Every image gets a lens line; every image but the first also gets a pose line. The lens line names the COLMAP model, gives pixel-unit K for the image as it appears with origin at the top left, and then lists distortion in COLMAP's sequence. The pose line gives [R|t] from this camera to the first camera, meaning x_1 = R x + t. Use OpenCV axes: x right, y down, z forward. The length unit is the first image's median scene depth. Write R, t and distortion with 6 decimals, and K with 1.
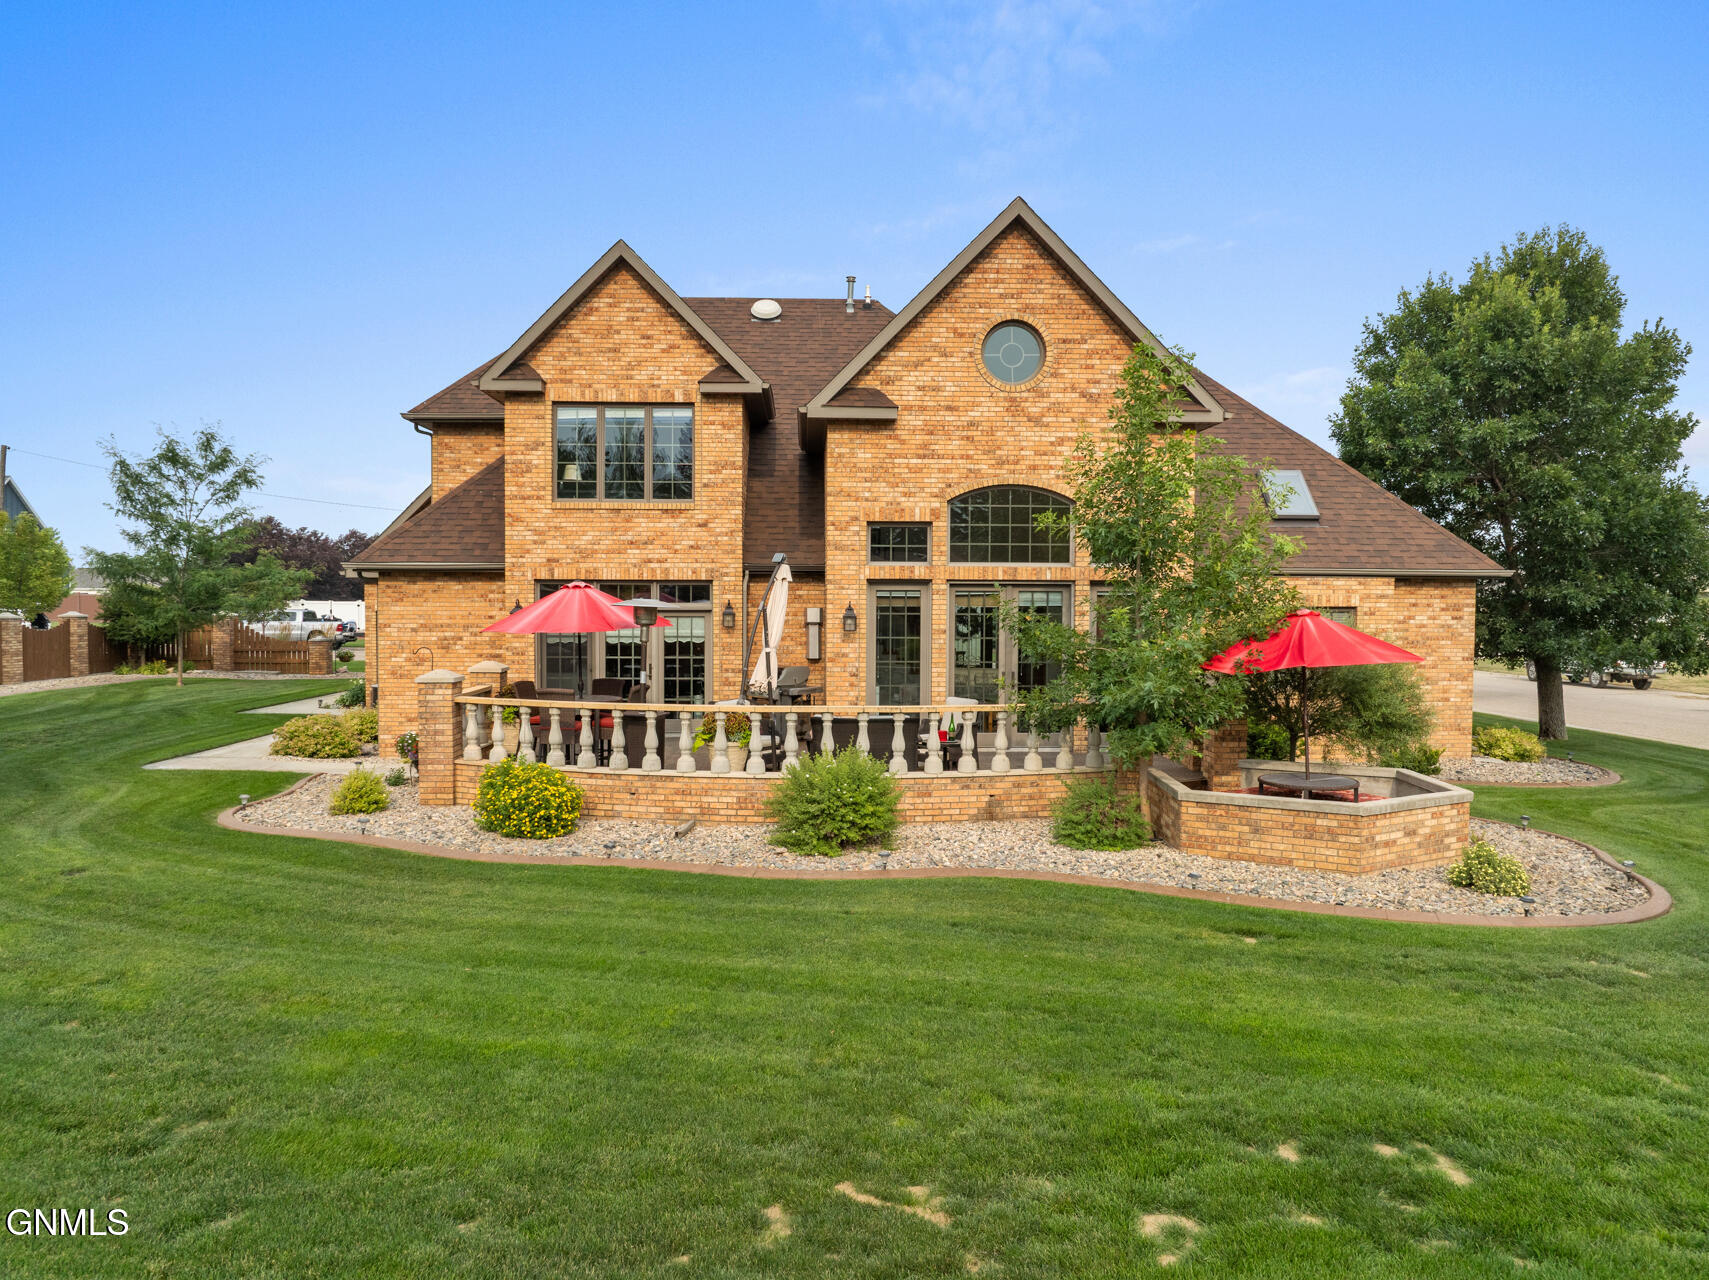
lens RADIAL K [[1204.0, 0, 854.5], [0, 1204.0, 640.0], [0, 0, 1]] dist [-0.042742, 0.007133]
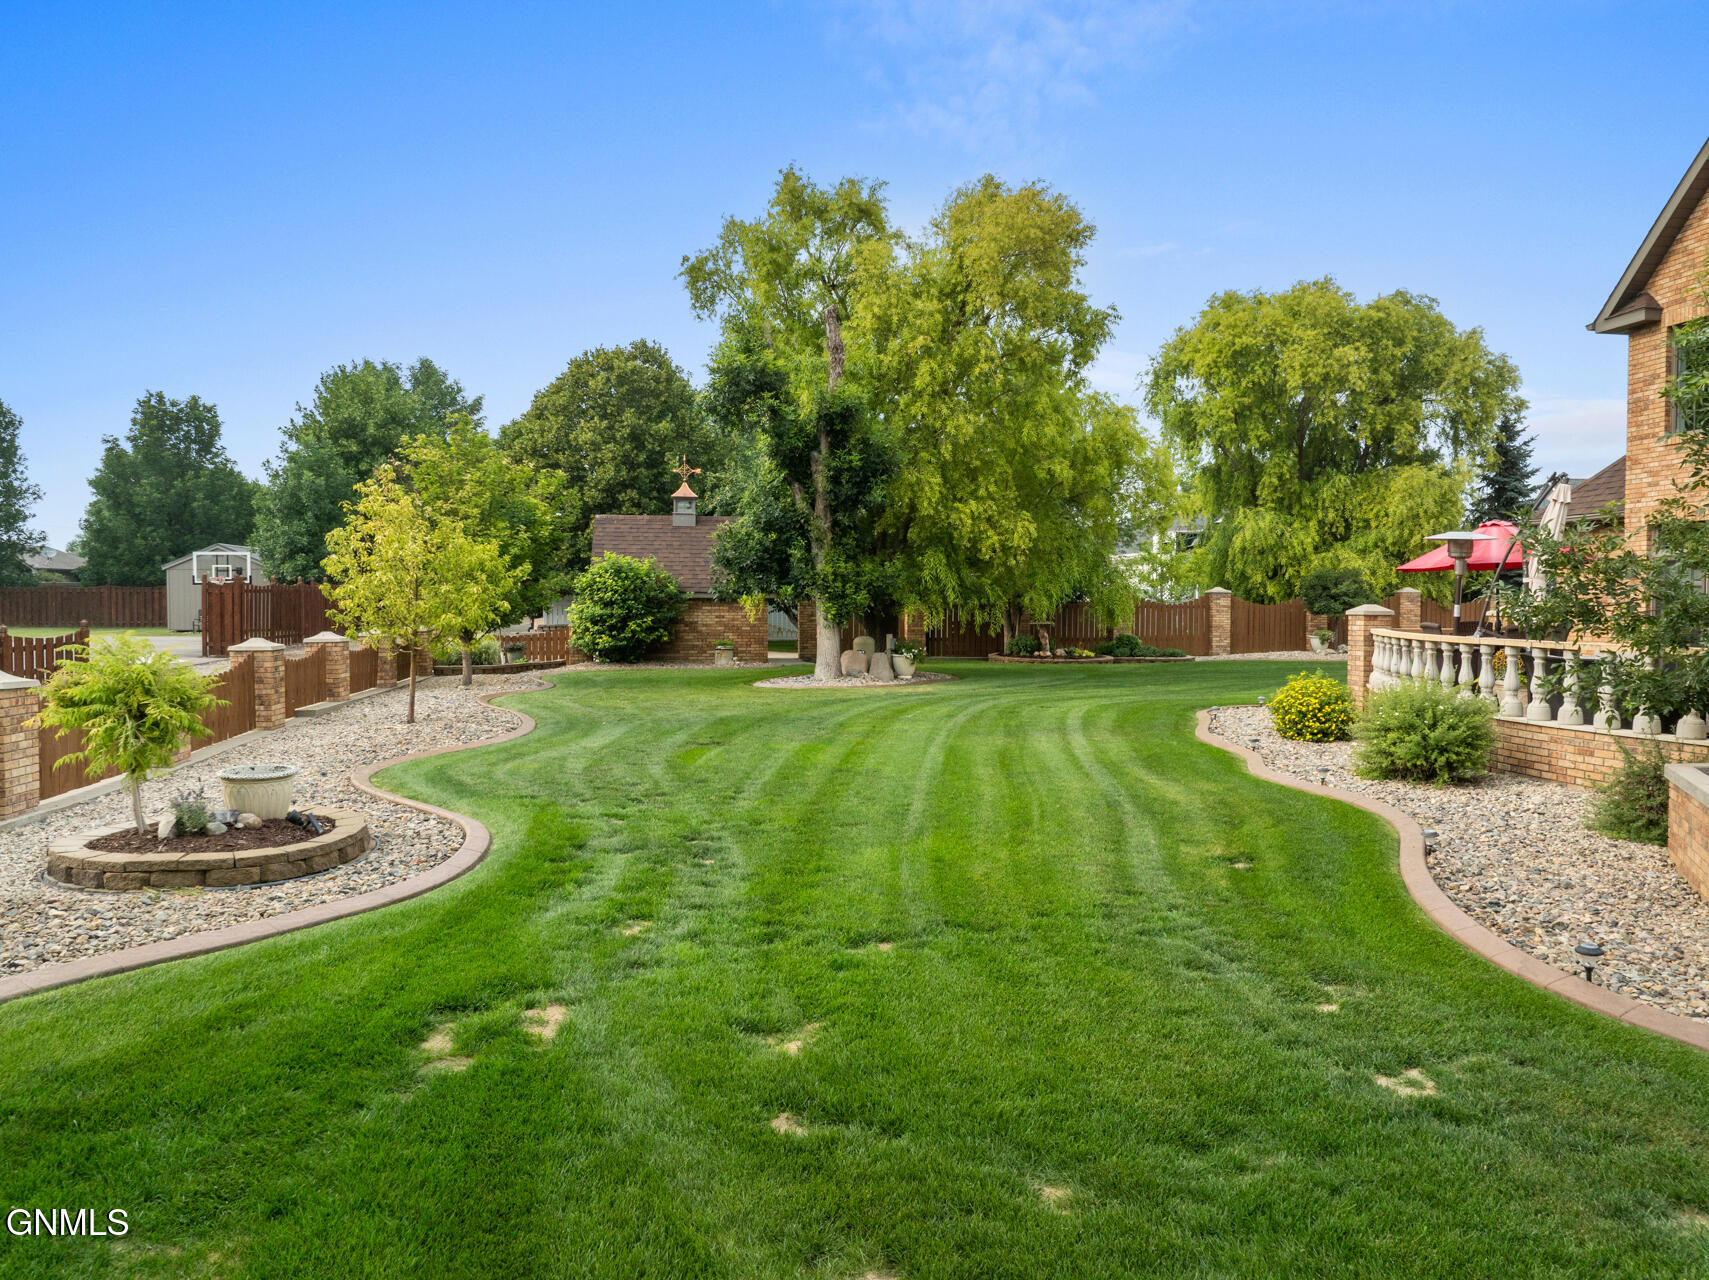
lens RADIAL K [[1204.0, 0, 854.5], [0, 1204.0, 640.0], [0, 0, 1]] dist [-0.042742, 0.007133]
pose [[0.097195, 0.030685, -0.994792, 0.591306], [-0.039213, 0.998867, 0.026980, 0.037515], [0.994493, 0.036386, 0.098288, 0.317667]]
